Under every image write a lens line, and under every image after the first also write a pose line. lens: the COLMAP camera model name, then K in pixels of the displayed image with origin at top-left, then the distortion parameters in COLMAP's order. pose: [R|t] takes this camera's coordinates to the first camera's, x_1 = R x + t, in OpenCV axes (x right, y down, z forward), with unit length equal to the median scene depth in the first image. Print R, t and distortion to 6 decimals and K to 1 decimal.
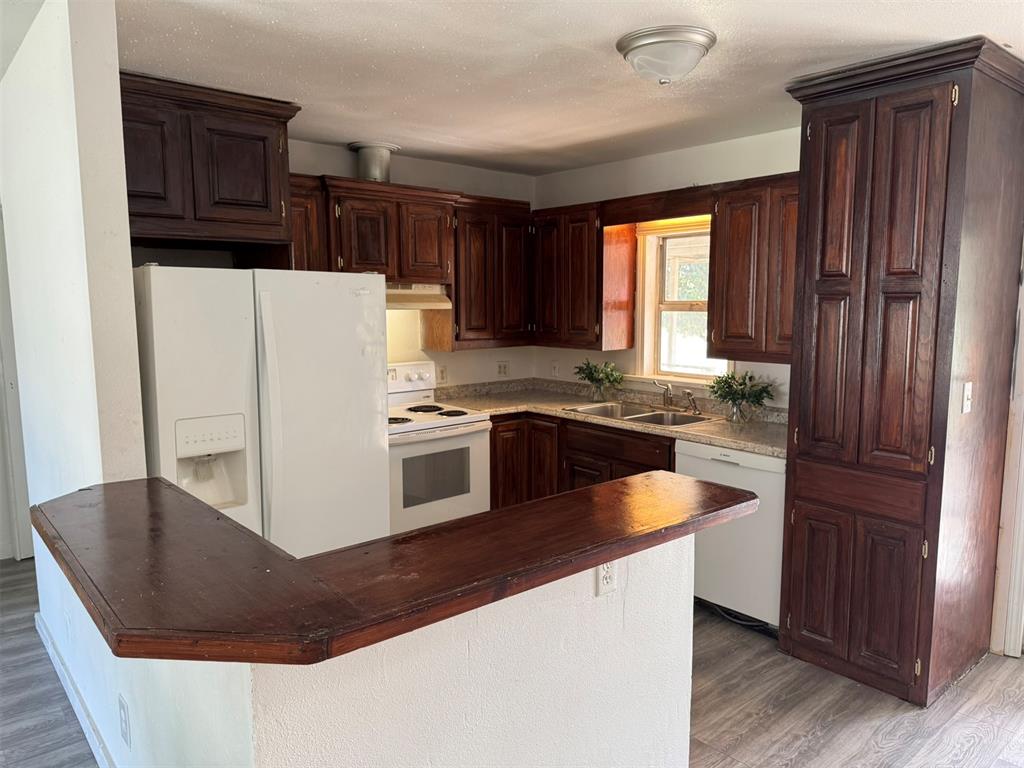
lens RADIAL K [[719.9, 0, 508.3], [0, 719.9, 386.6], [0, 0, 1]] dist [0.073936, -0.102624]
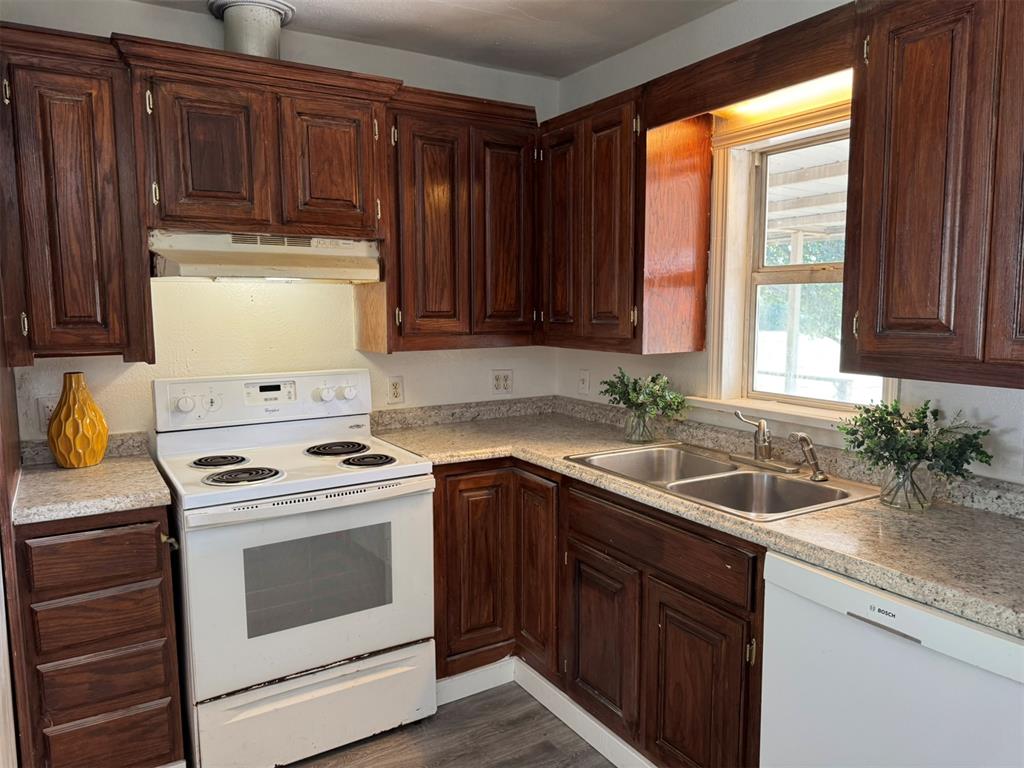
lens RADIAL K [[719.9, 0, 509.2], [0, 719.9, 384.2], [0, 0, 1]] dist [0.073936, -0.102624]
pose [[0.987022, 0.017034, -0.159676, 0.119348], [-0.018133, 0.999821, -0.005431, -0.021889], [0.159555, 0.008256, 0.987154, 0.432841]]
